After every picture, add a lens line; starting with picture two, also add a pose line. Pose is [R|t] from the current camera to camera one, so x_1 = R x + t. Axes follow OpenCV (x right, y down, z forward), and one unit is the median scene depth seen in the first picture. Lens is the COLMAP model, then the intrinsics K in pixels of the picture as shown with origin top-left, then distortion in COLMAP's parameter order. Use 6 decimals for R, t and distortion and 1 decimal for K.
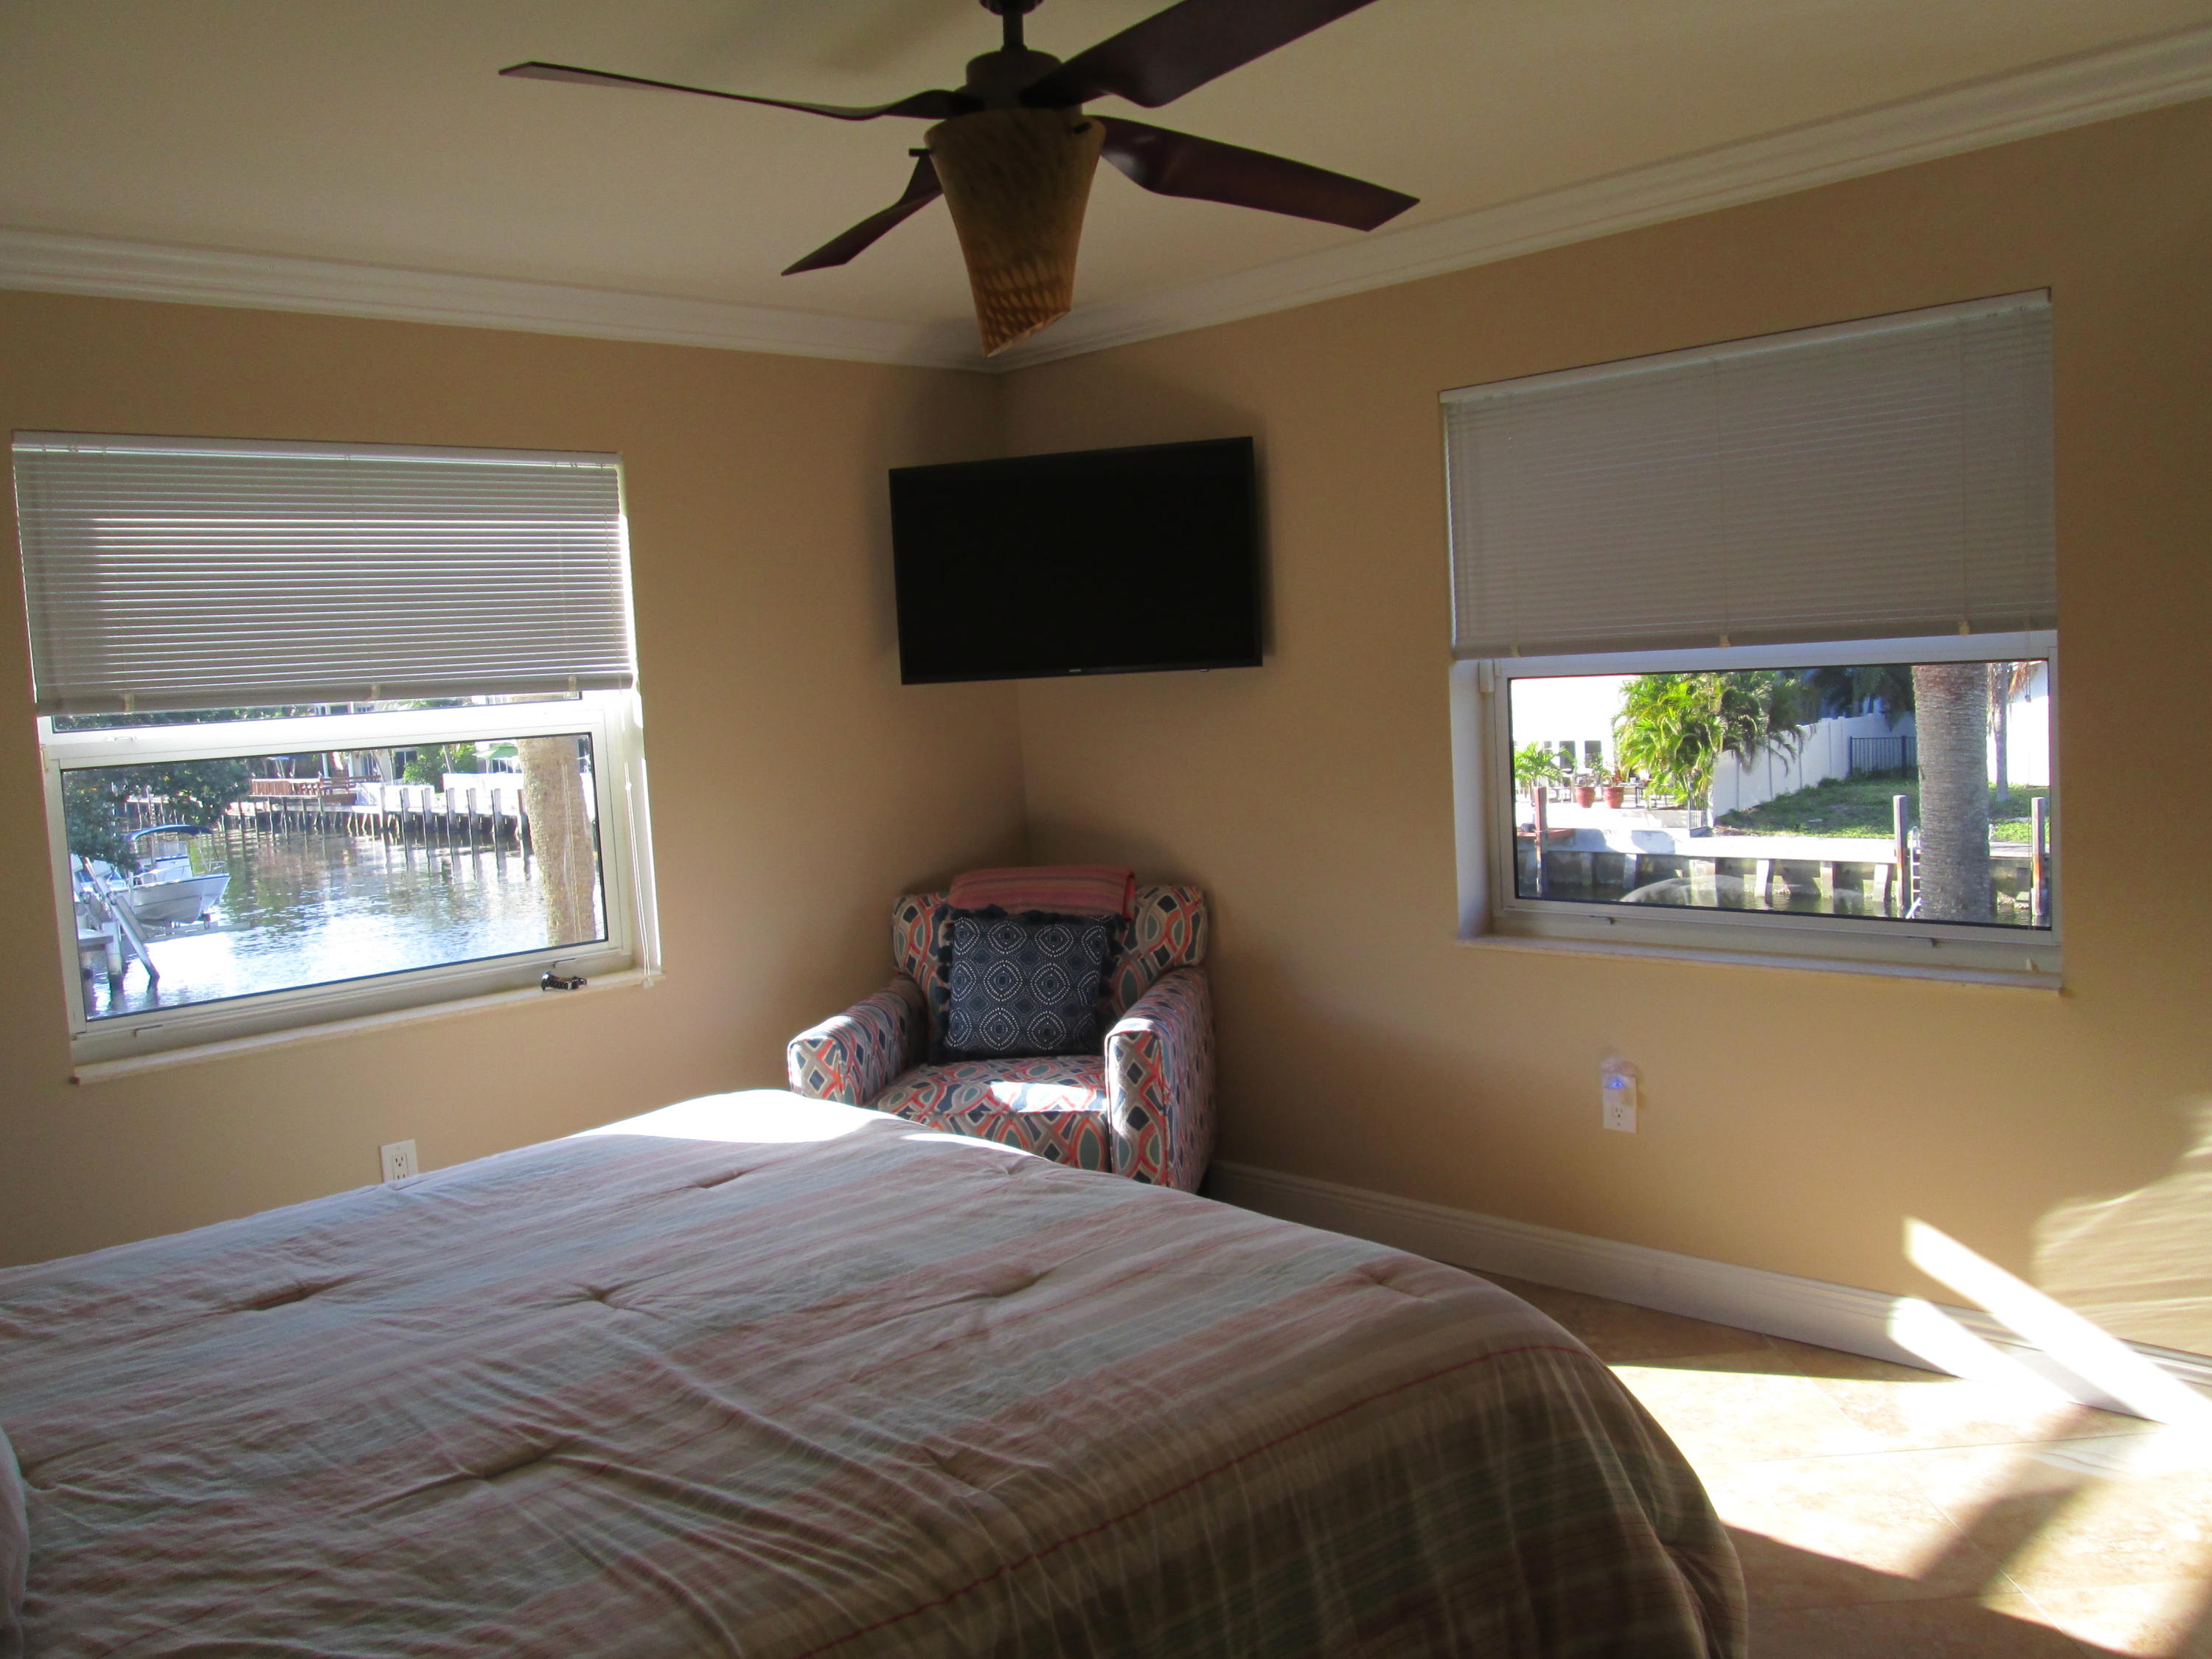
lens RADIAL K [[1829.5, 0, 1094.8], [0, 1829.5, 809.3], [0, 0, 1]] dist [-0.055307, 0.032536]
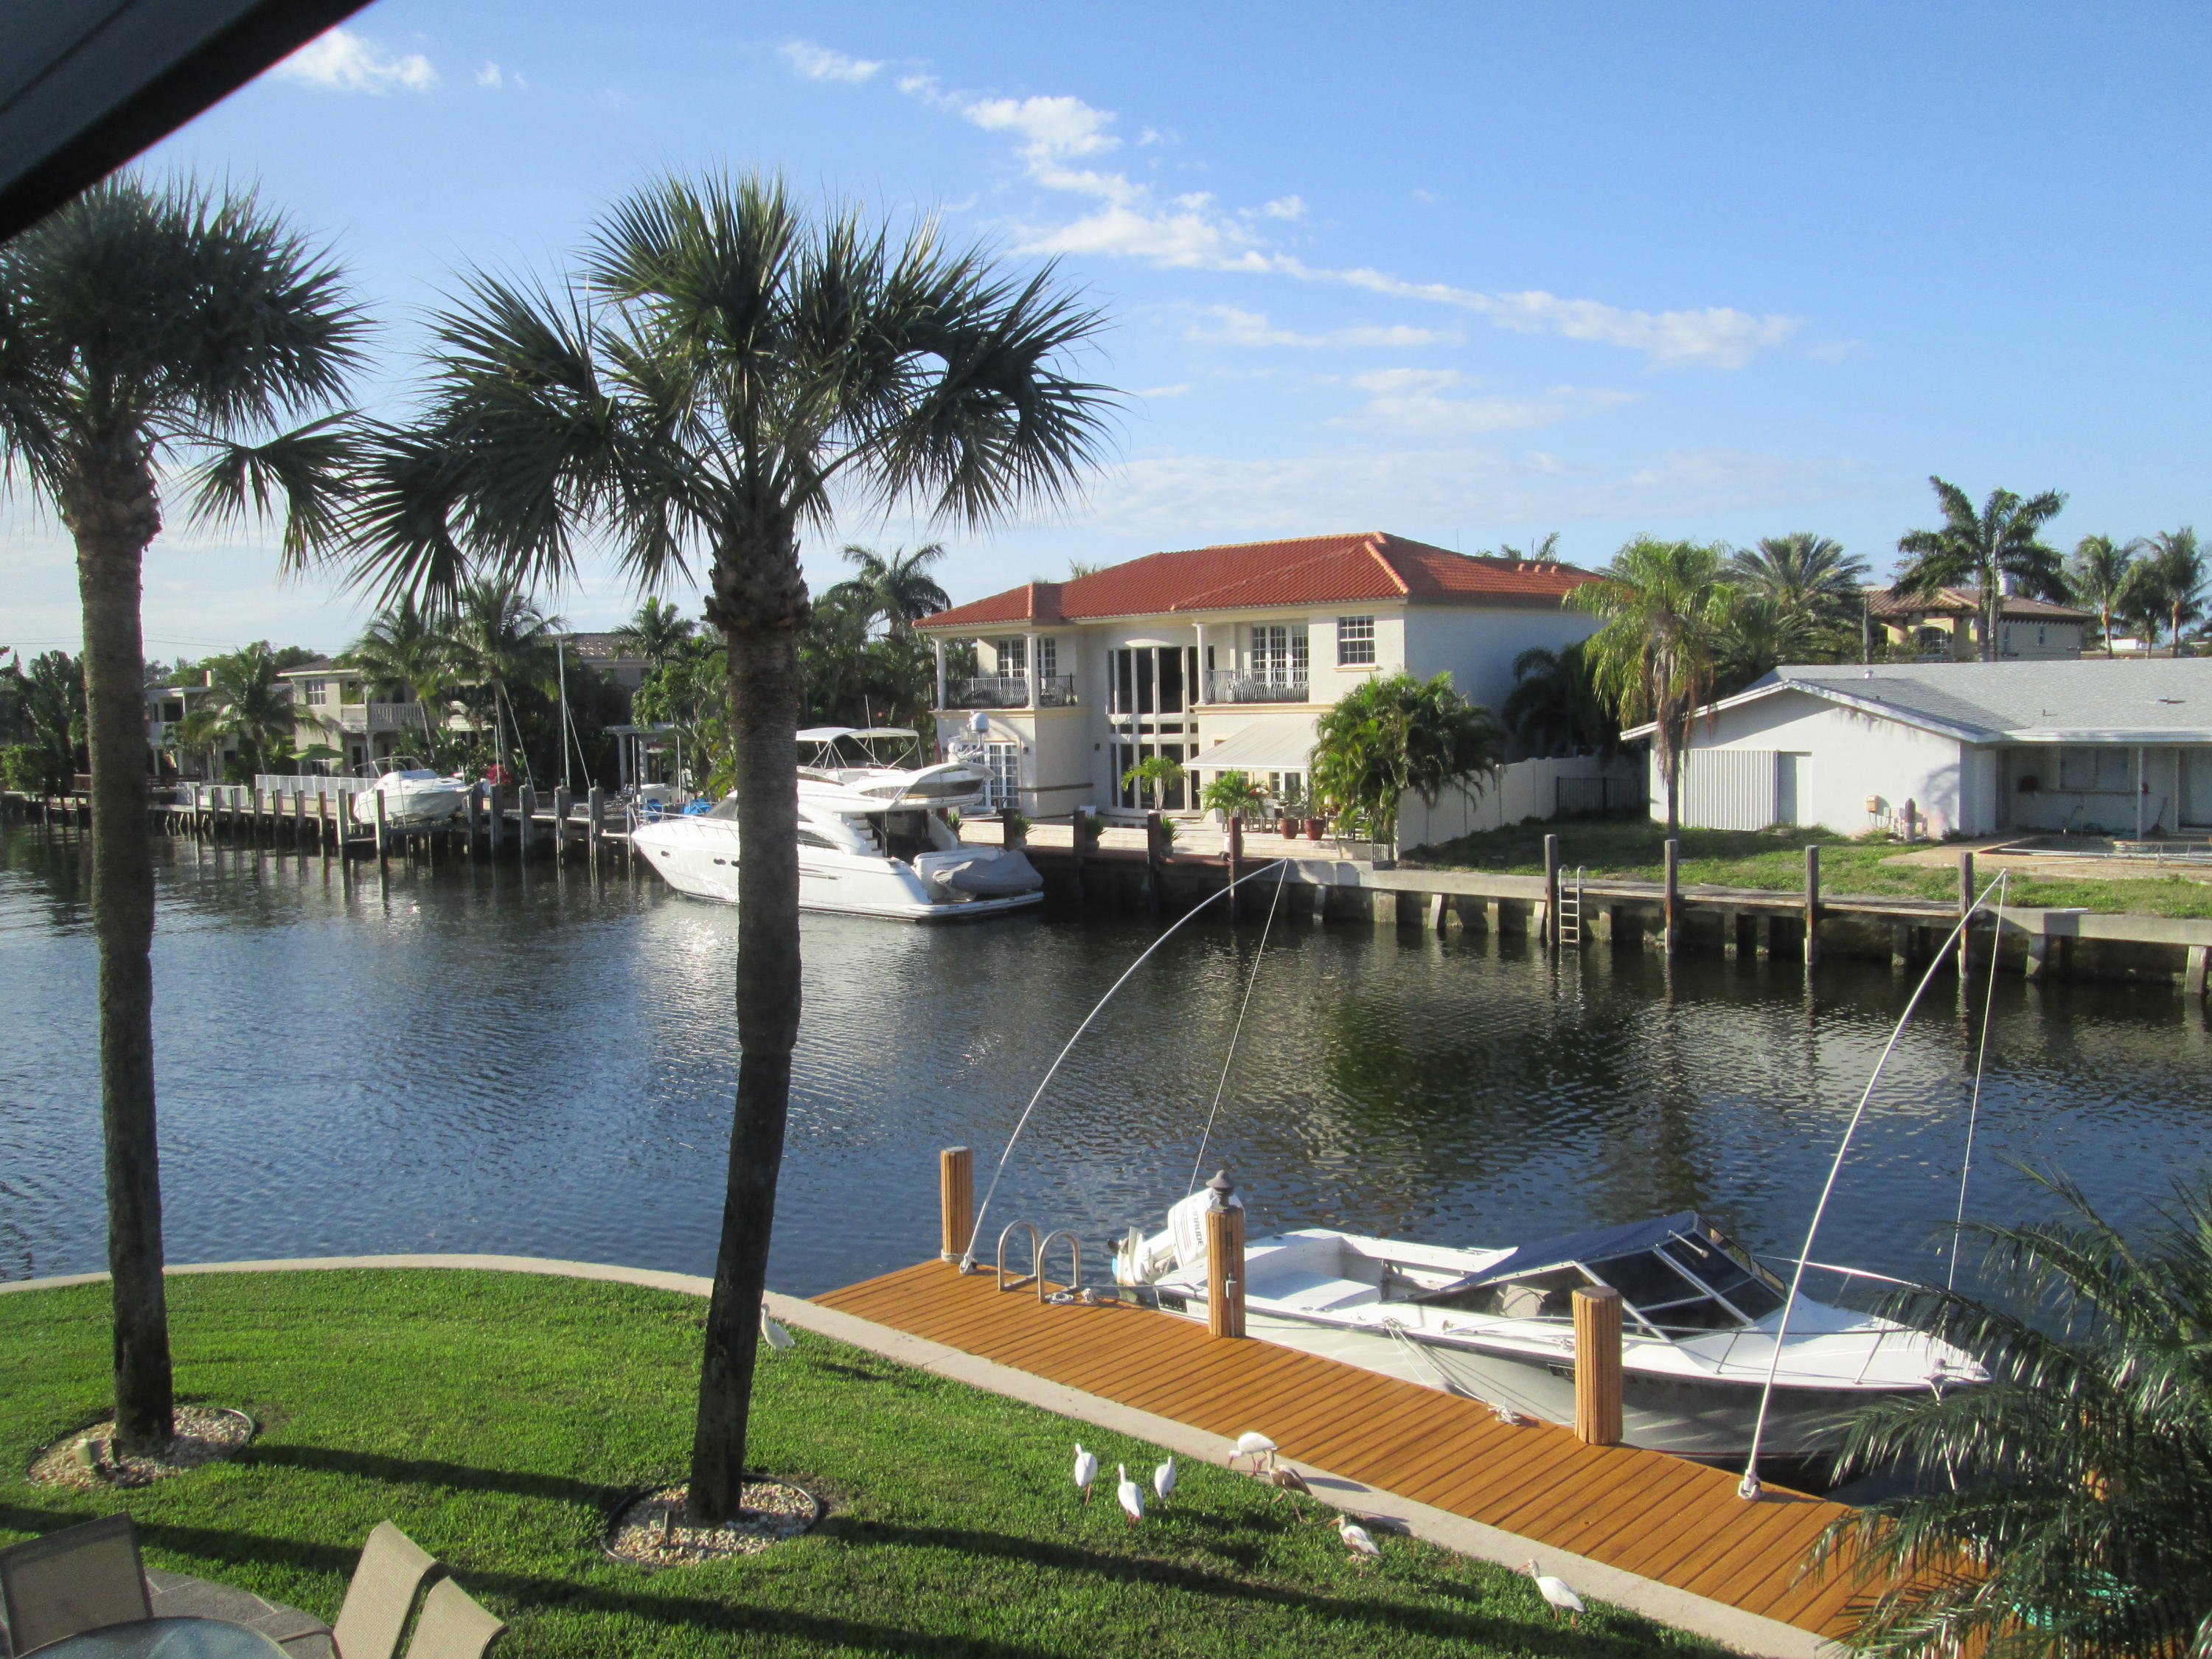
lens RADIAL K [[1832.6, 0, 1109.1], [0, 1832.6, 813.7], [0, 0, 1]] dist [-0.054418, 0.015571]
pose [[0.998145, 0.029079, 0.053485, 0.118240], [-0.028507, 0.999528, -0.011433, -0.000249], [-0.053792, 0.009887, 0.998503, -0.019375]]
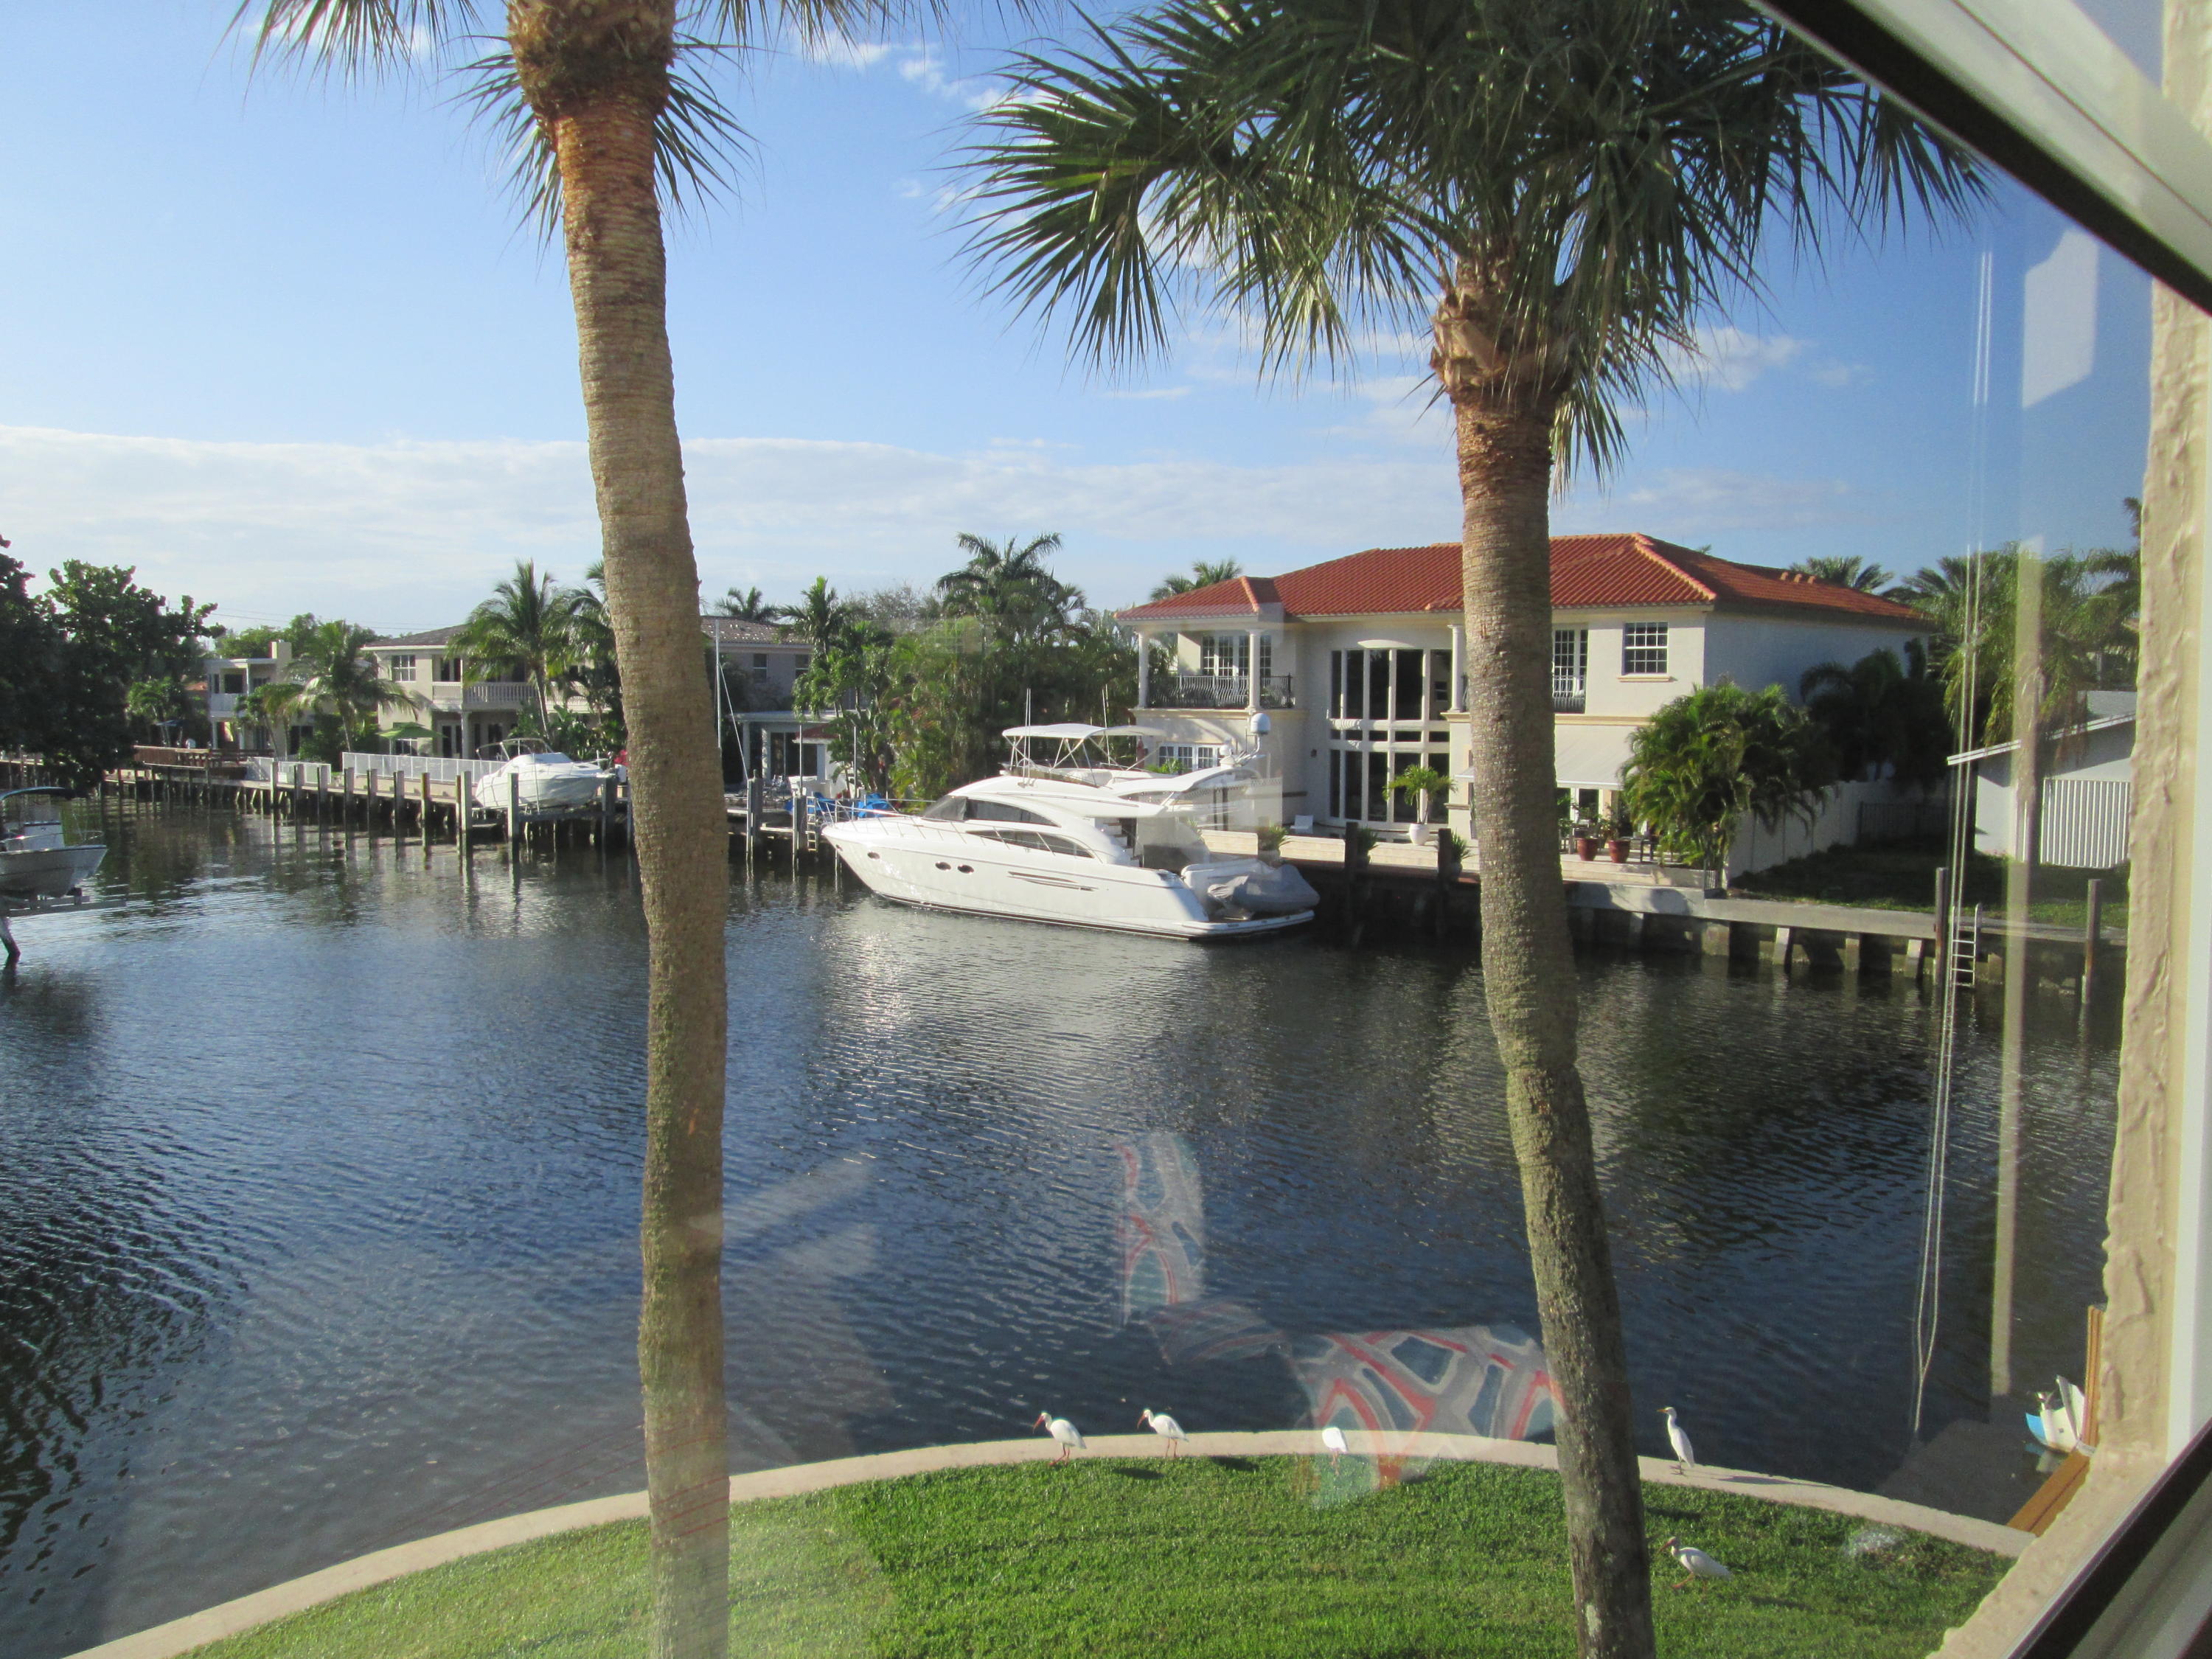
lens RADIAL K [[1832.6, 0, 1109.1], [0, 1832.6, 813.7], [0, 0, 1]] dist [-0.054418, 0.015571]
pose [[0.996303, 0.060359, 0.061138, -0.038221], [-0.059677, 0.998134, -0.012923, 0.002159], [-0.061803, 0.009227, 0.998046, 0.075352]]
